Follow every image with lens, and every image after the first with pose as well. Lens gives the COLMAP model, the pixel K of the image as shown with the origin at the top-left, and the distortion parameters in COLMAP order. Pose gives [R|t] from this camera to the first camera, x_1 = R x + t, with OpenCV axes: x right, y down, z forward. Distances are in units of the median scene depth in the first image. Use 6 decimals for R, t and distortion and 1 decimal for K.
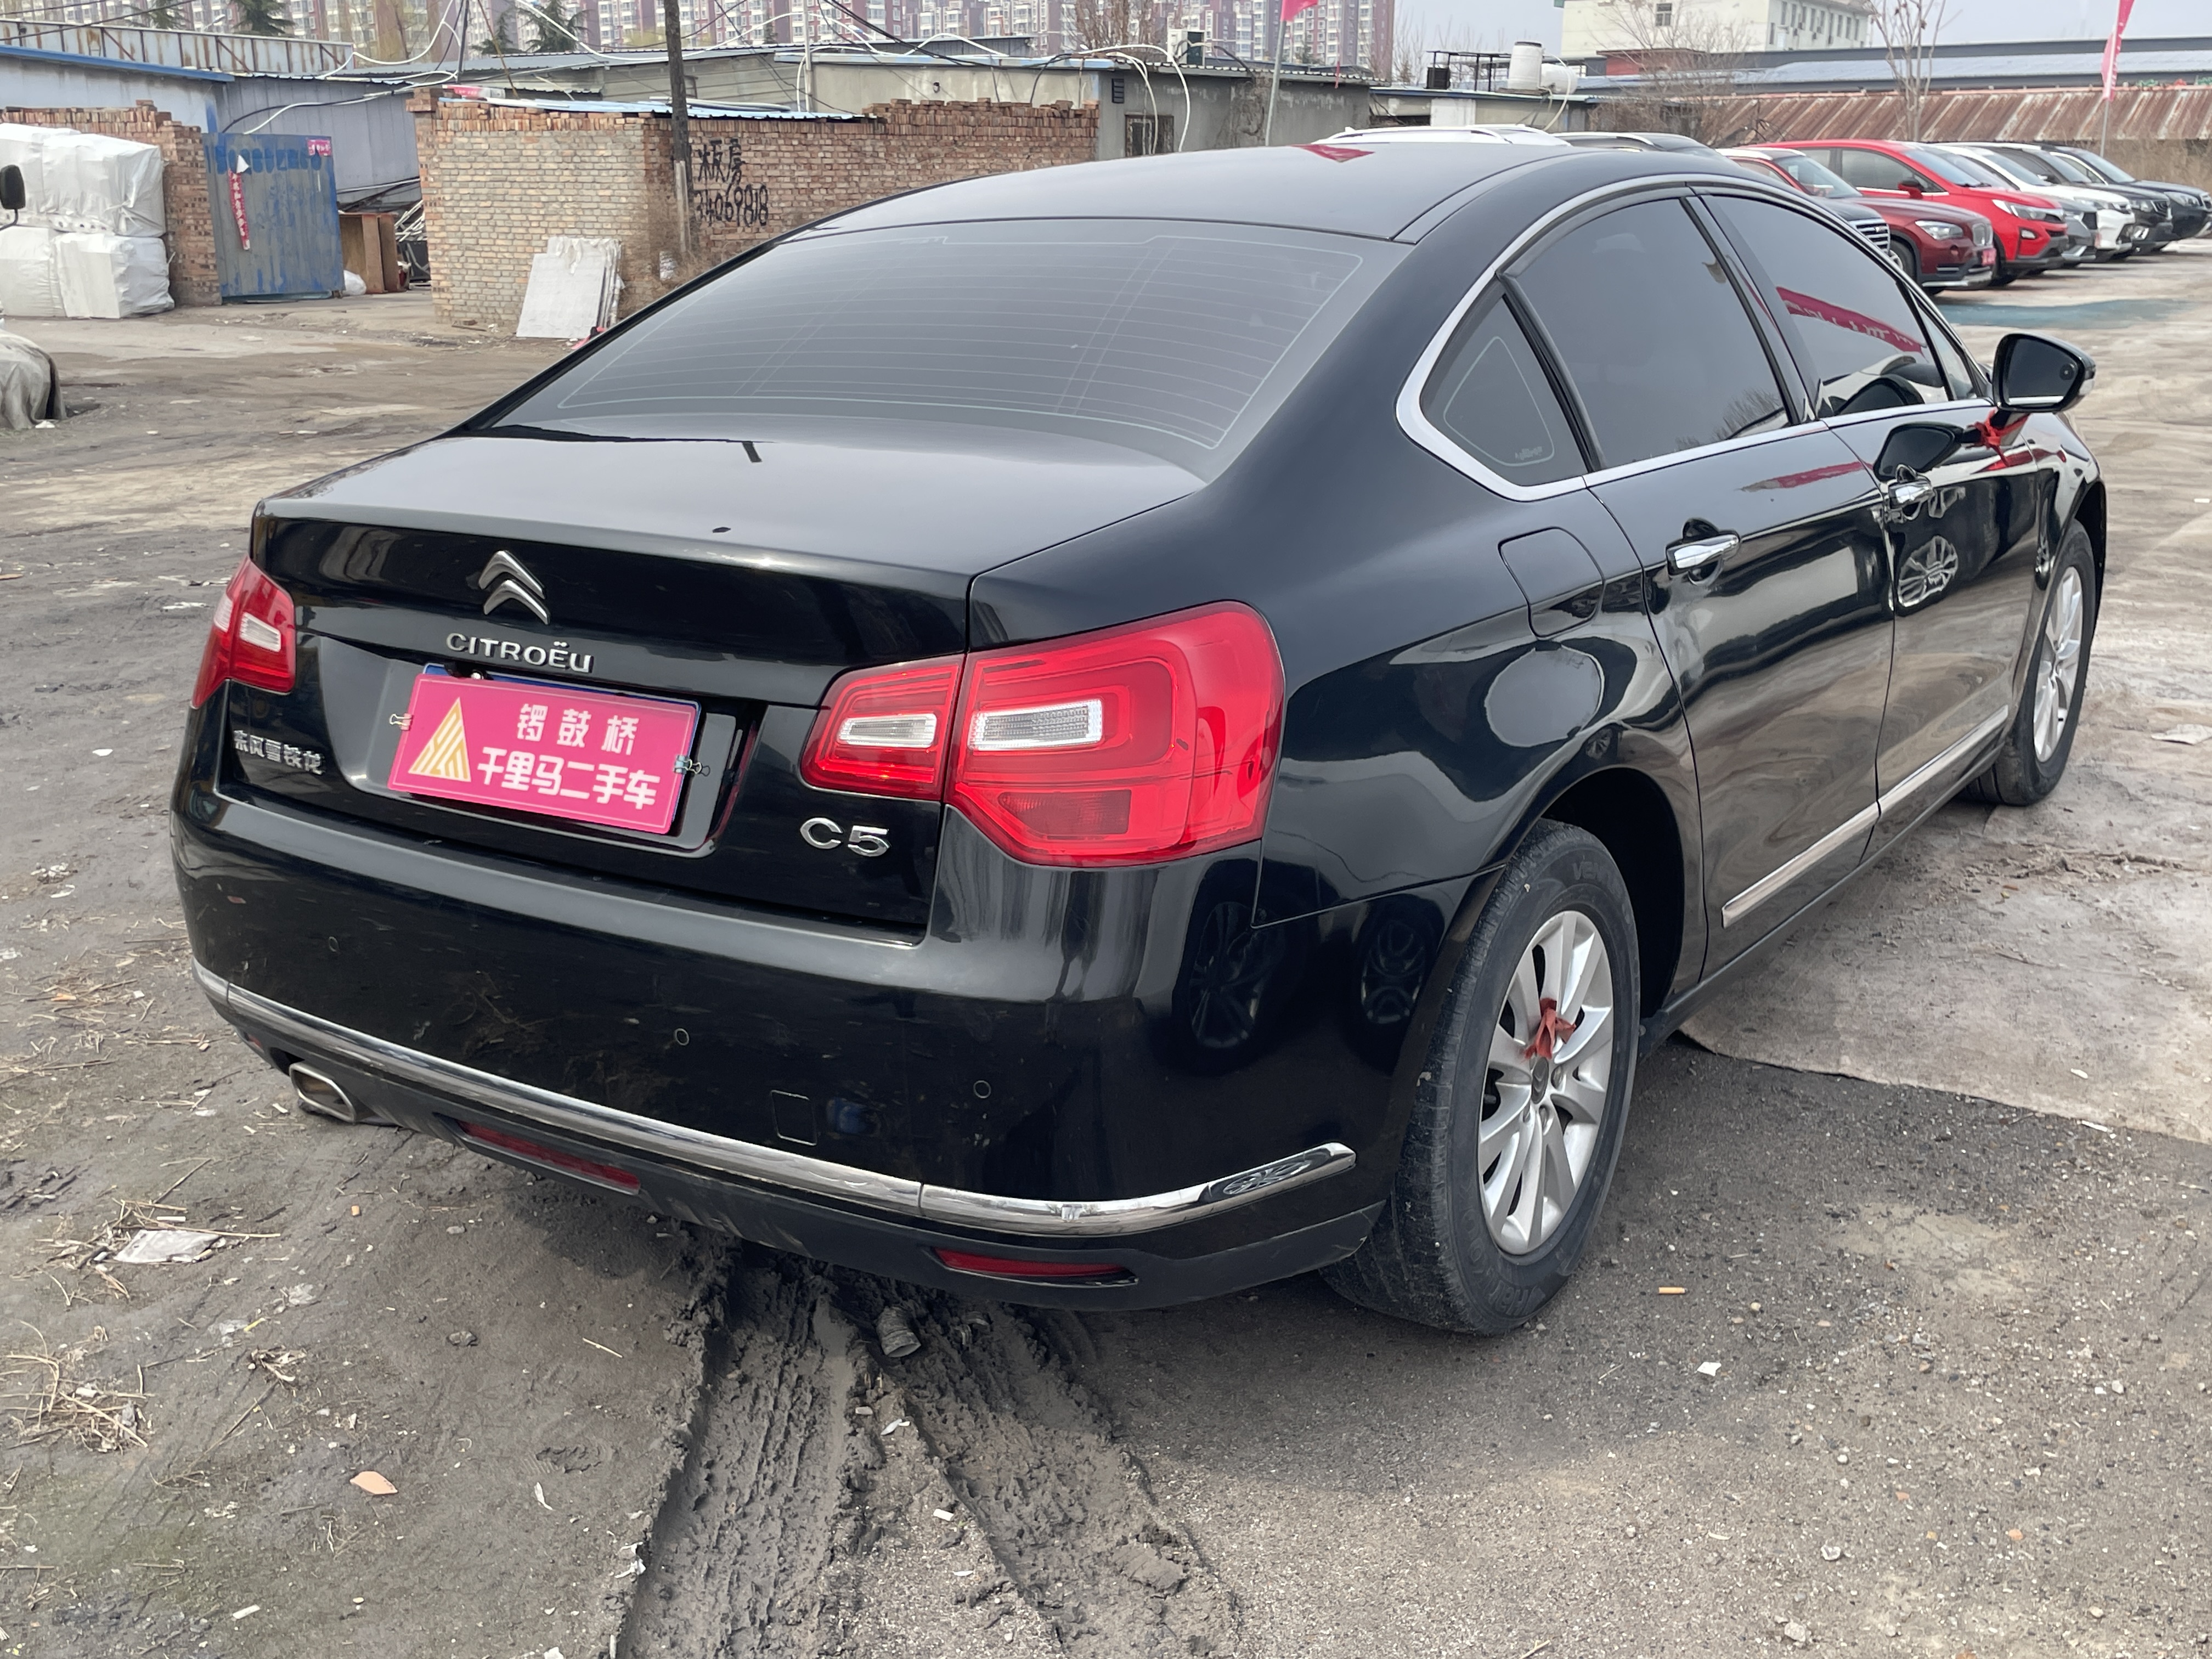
lens RADIAL K [[2290.8, 0, 1106.0], [0, 2290.8, 829.5], [0, 0, 1]] dist [0.056572, -0.035865]
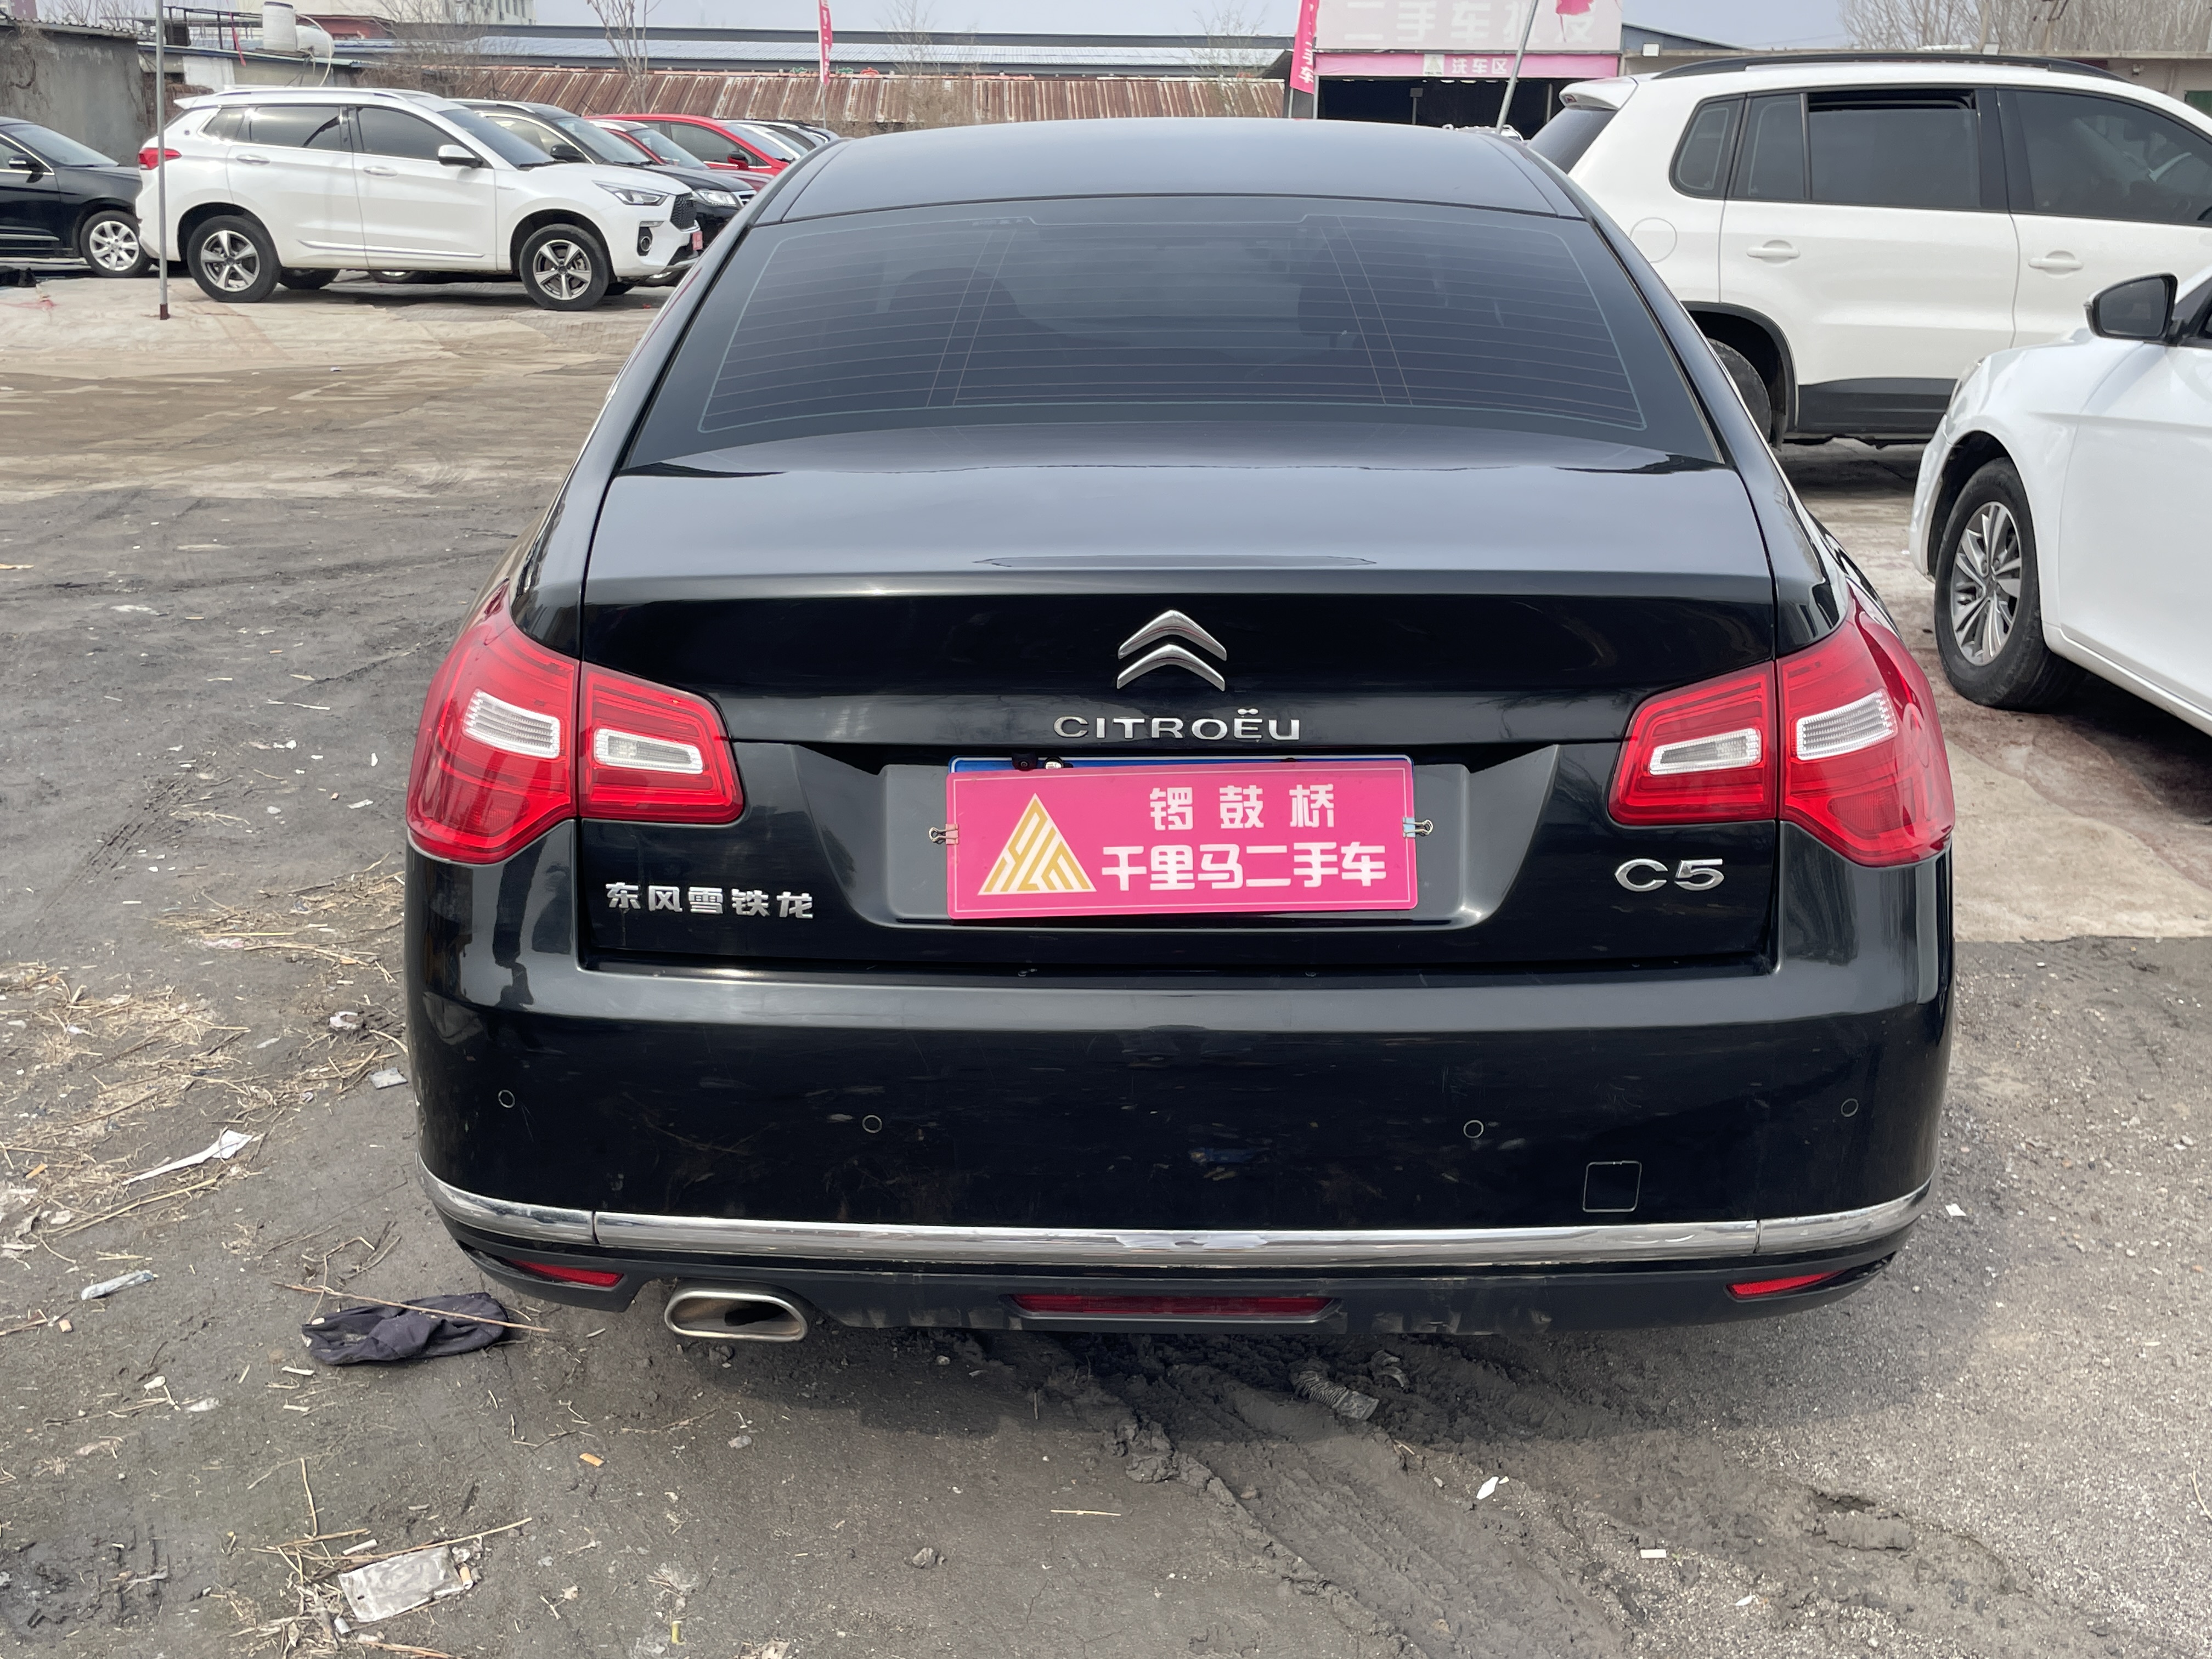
lens RADIAL K [[2091.5, 0, 1106.0], [0, 2091.5, 829.5], [0, 0, 1]] dist [0.156949, -0.173504]
pose [[0.841849, -0.161459, 0.514997, -0.670906], [0.143916, 0.986810, 0.074124, -0.100081], [-0.520172, 0.011715, 0.853981, 0.357692]]
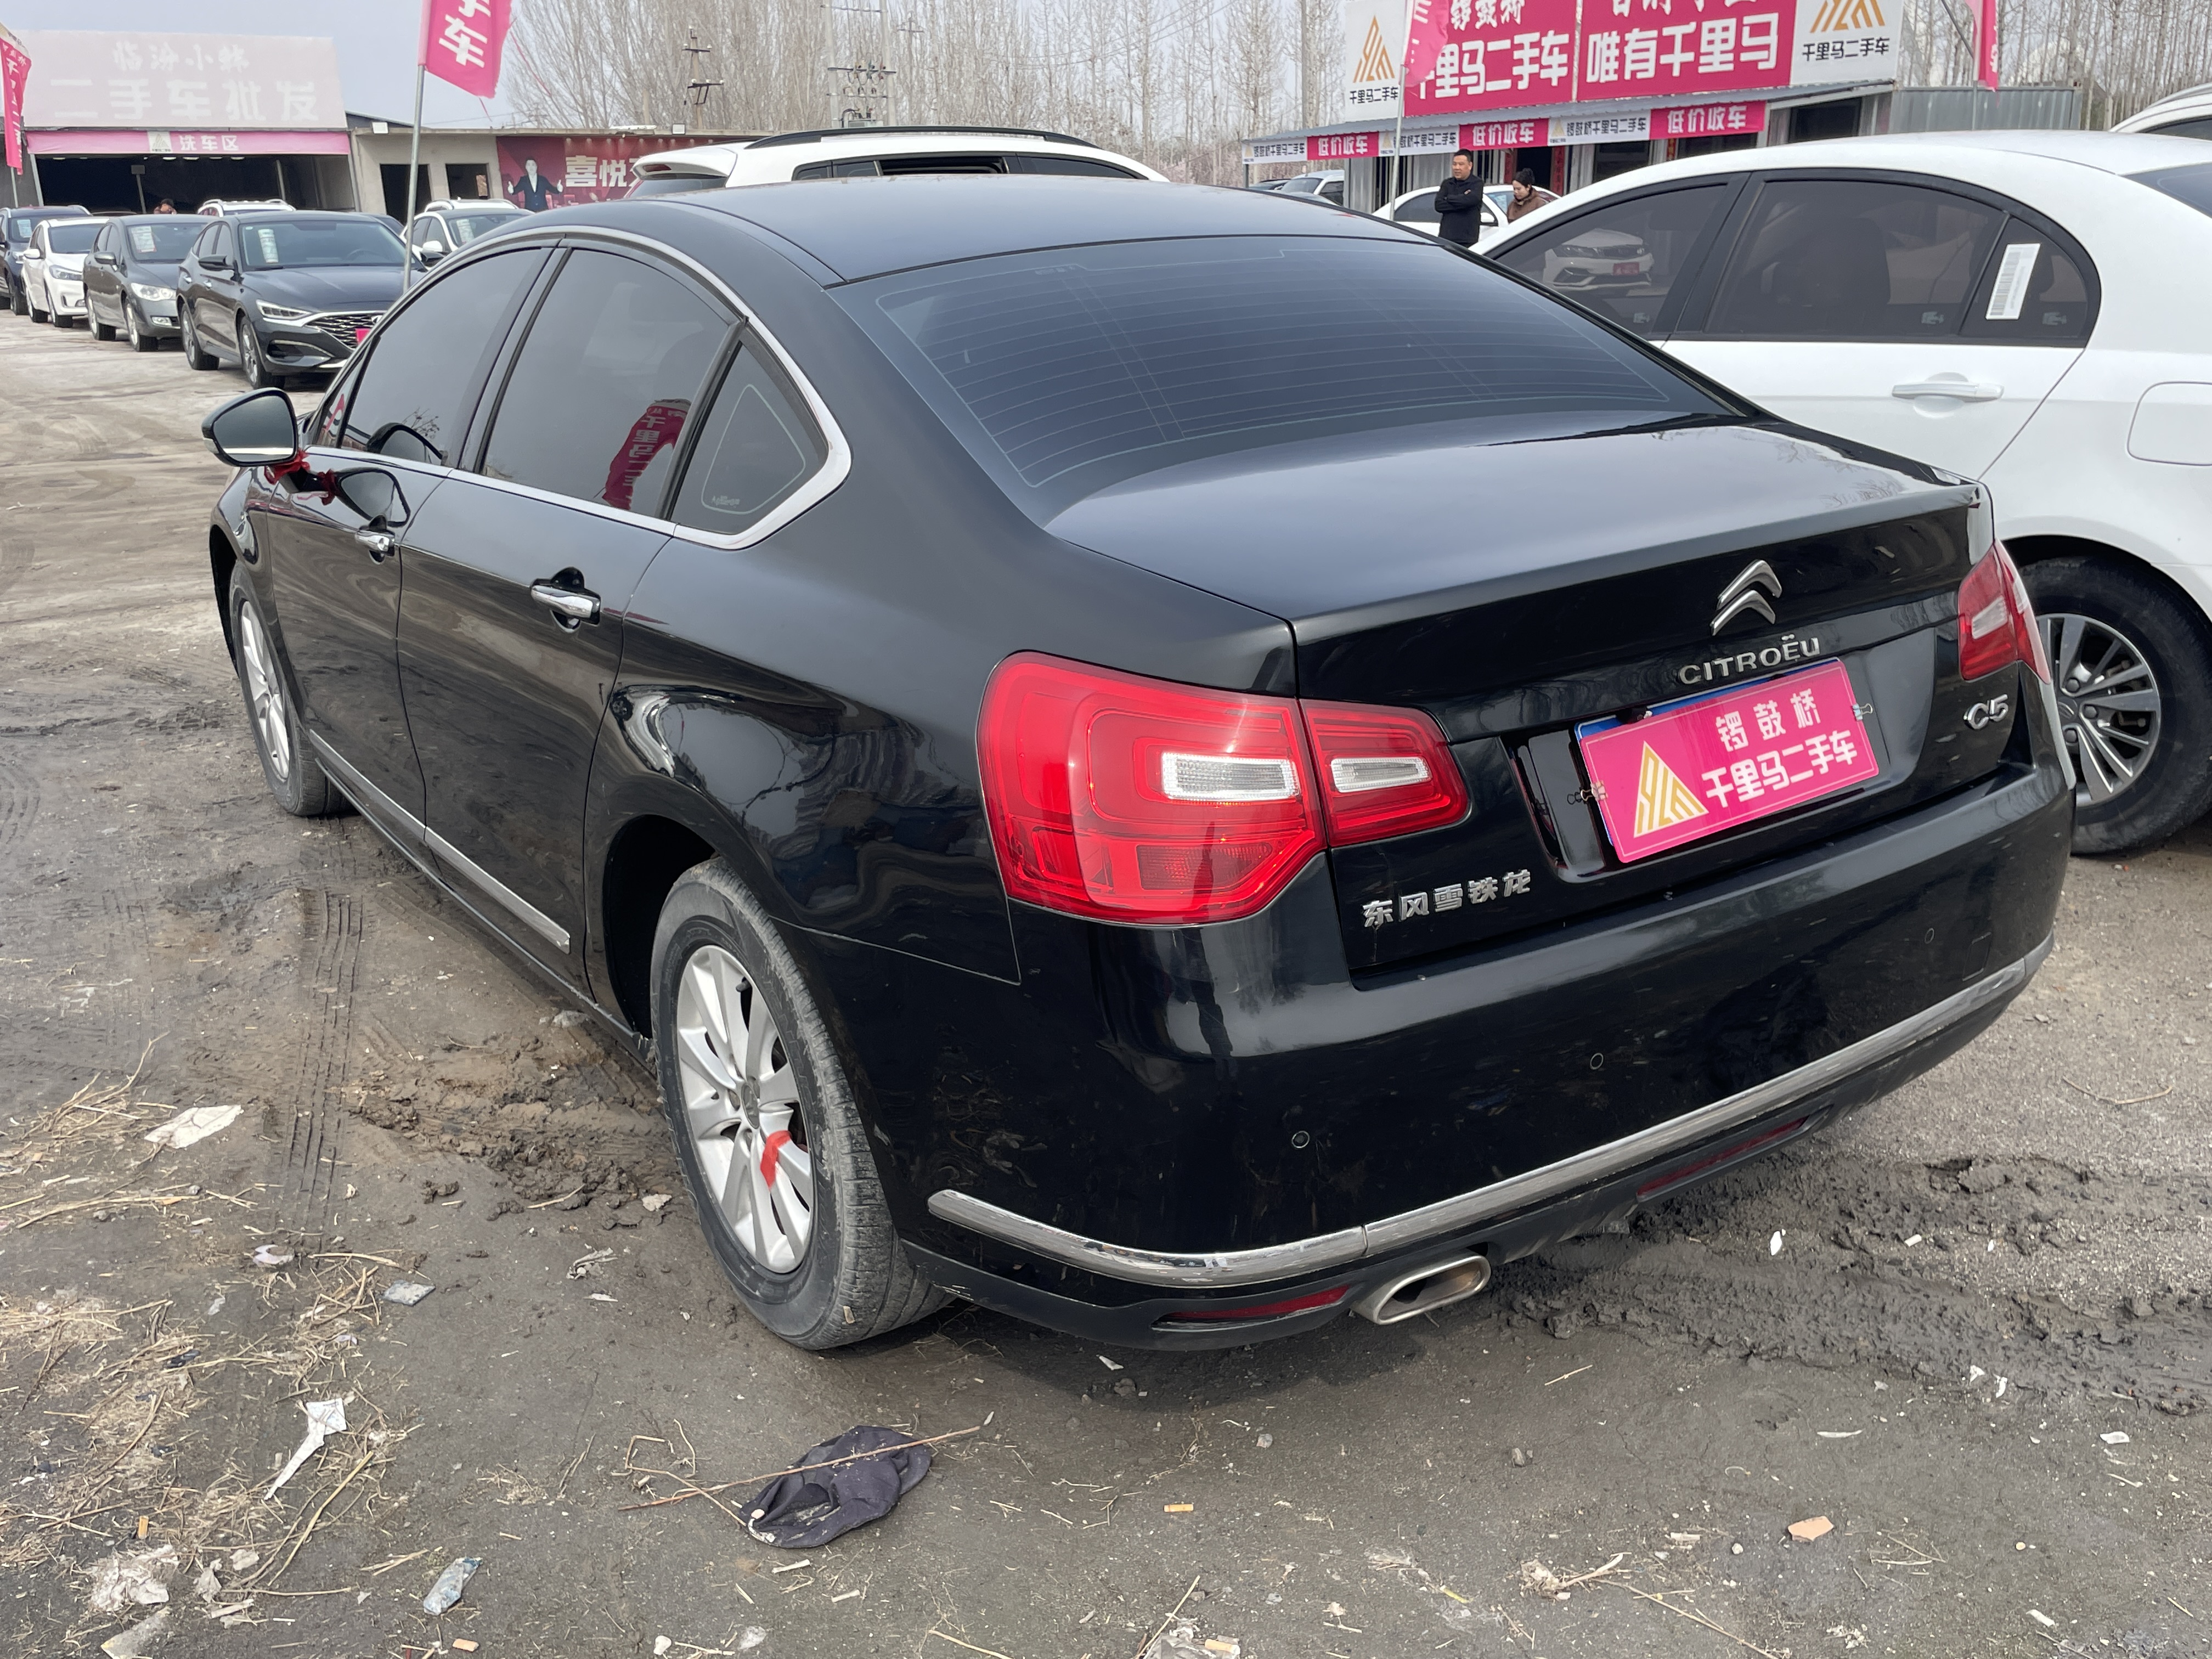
lens RADIAL K [[1968.3, 0, 1106.0], [0, 1968.3, 829.5], [0, 0, 1]] dist [0.053254, -0.004913]
pose [[0.372252, -0.295376, 0.879876, -1.123844], [0.286475, 0.938286, 0.193784, -0.252093], [-0.882814, 0.179926, 0.433897, 0.879209]]
